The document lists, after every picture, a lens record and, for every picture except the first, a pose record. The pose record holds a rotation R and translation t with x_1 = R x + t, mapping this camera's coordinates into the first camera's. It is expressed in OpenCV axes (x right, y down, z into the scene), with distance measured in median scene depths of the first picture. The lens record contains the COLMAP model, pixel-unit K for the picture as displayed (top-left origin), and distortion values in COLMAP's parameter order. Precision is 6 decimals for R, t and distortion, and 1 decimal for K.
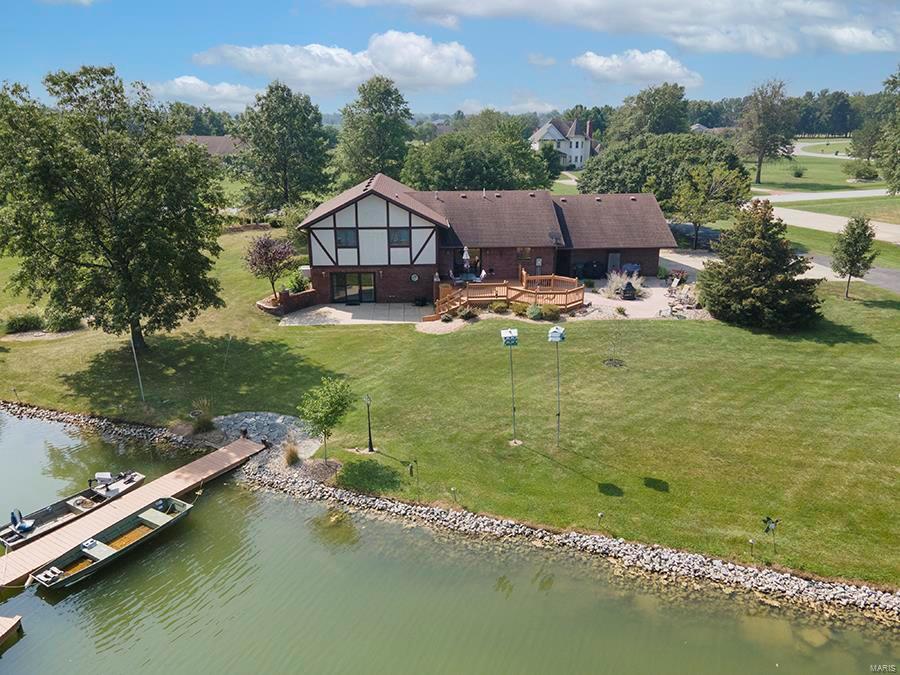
lens RADIAL K [[635.5, 0, 451.0], [0, 635.5, 341.6], [0, 0, 1]] dist [0.033140, -0.010332]
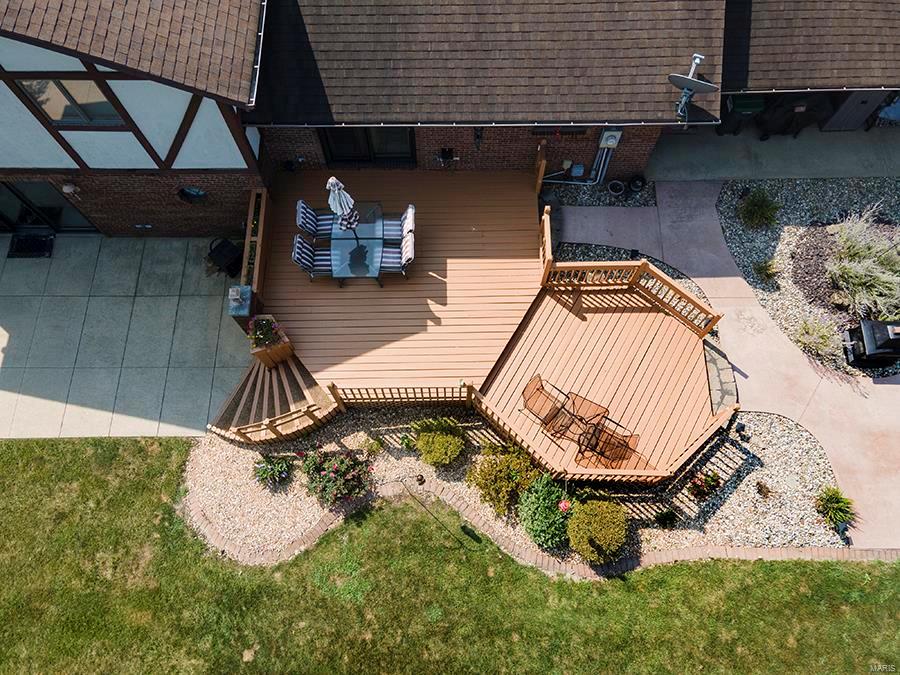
lens RADIAL K [[635.5, 0, 447.8], [0, 635.5, 334.7], [0, 0, 1]] dist [0.033140, -0.010332]
pose [[0.998568, 0.047371, -0.024875, 0.079655], [-0.011839, 0.649022, 0.760677, -0.302191], [0.052178, -0.759293, 0.648653, 0.774544]]
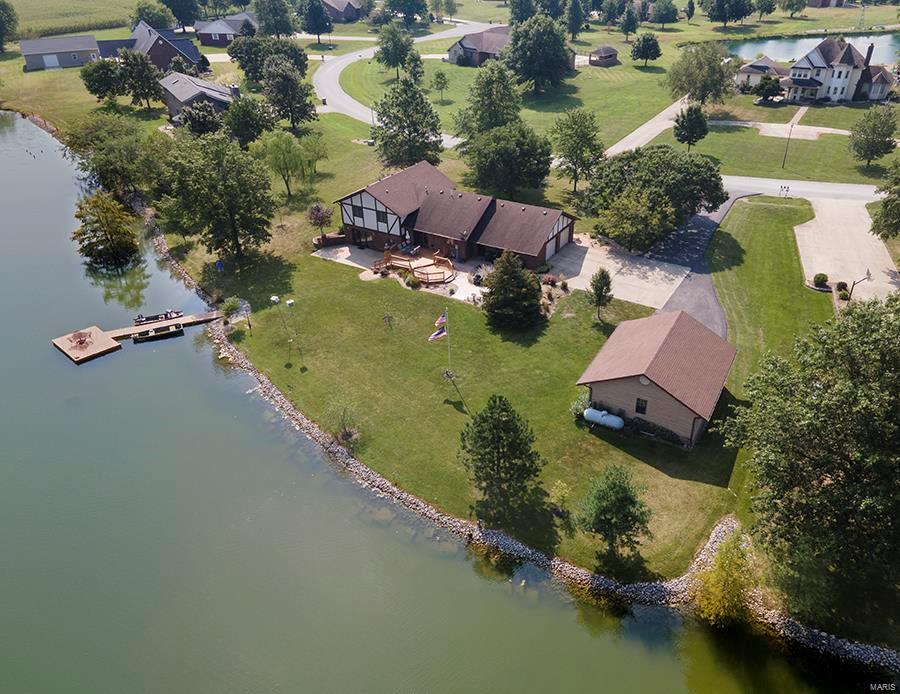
lens RADIAL K [[654.4, 0, 491.8], [0, 654.4, 373.2], [0, 0, 1]] dist [0.035261, 0.001053]
pose [[0.848678, 0.300381, -0.435336, 1.091126], [-0.178402, 0.937420, 0.299027, -0.355336], [0.497915, -0.176113, 0.849156, -0.453543]]
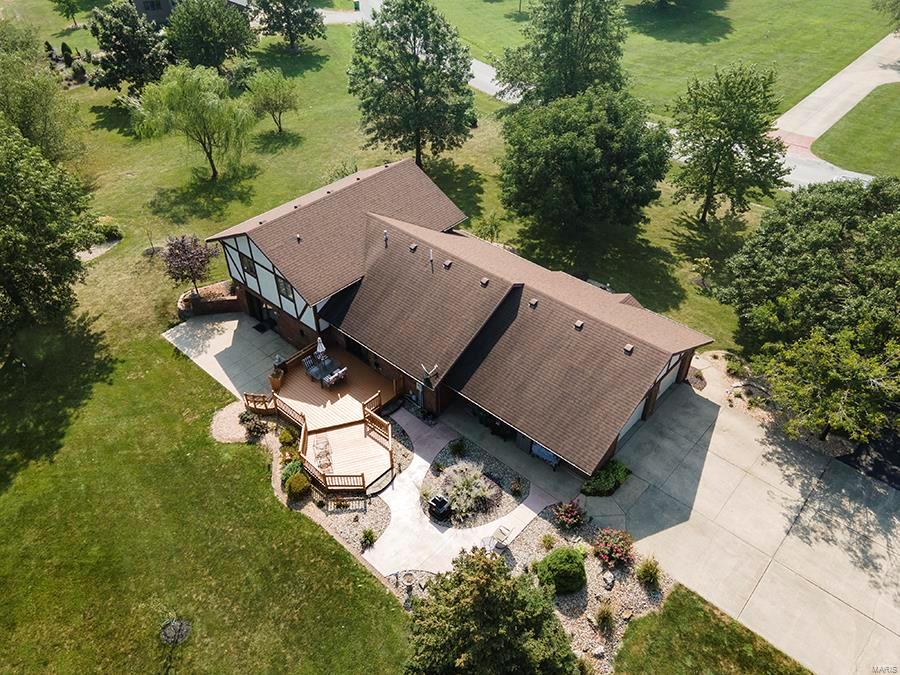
lens RADIAL K [[635.5, 0, 452.6], [0, 635.5, 333.9], [0, 0, 1]] dist [0.033140, -0.010332]
pose [[0.710317, 0.454402, -0.537557, 0.561266], [-0.234831, 0.872934, 0.427598, -0.527345], [0.663554, -0.177495, 0.726768, 0.525463]]
